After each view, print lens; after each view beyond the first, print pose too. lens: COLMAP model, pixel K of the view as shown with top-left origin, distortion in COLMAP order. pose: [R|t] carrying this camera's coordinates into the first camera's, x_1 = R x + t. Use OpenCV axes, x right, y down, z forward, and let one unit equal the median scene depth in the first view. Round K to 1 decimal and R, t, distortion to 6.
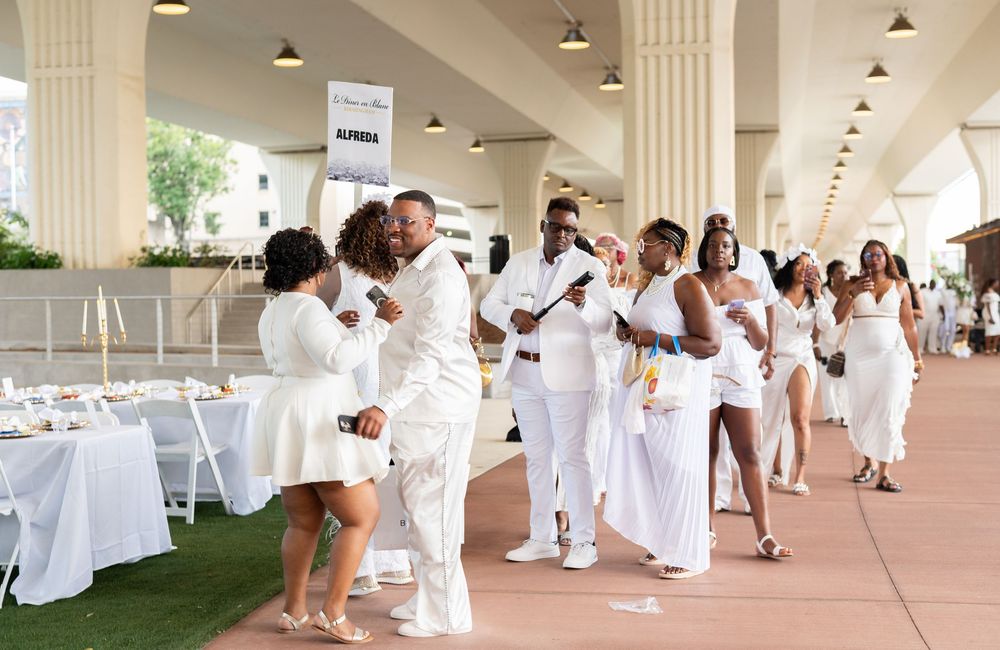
lens RADIAL K [[1459.8, 0, 500.5], [0, 1459.8, 323.7], [0, 0, 1]] dist [0.029607, 0.000000]
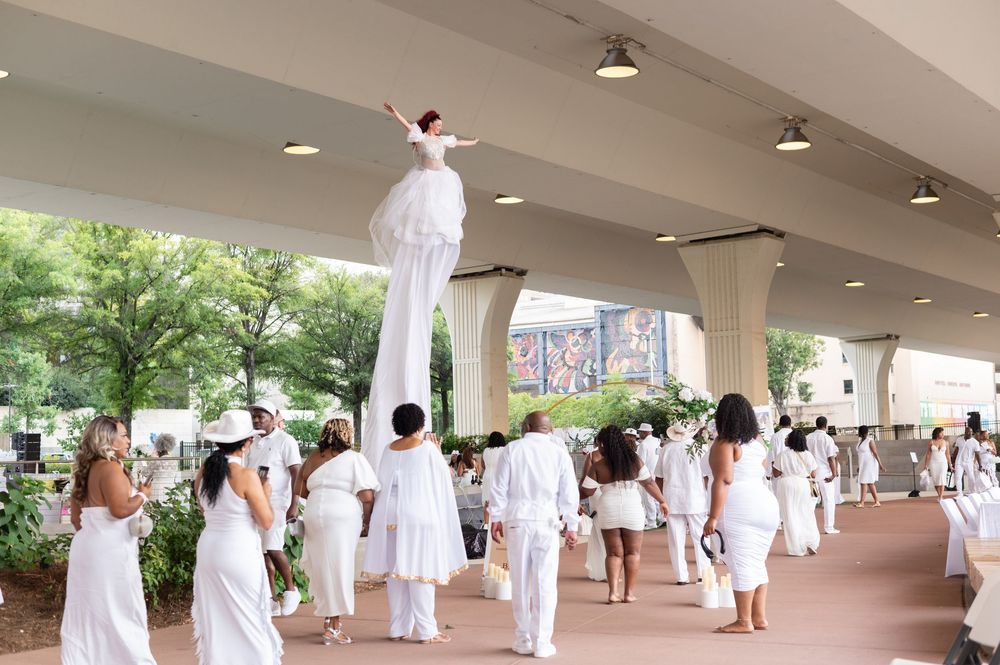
lens RADIAL K [[1434.6, 0, 502.9], [0, 1434.6, 328.7], [0, 0, 1]] dist [0.013206, 0.000000]
pose [[0.919735, -0.049783, -0.389371, 0.059864], [0.008344, 0.994181, -0.107401, 0.007362], [0.392451, 0.095532, 0.914798, -0.299392]]
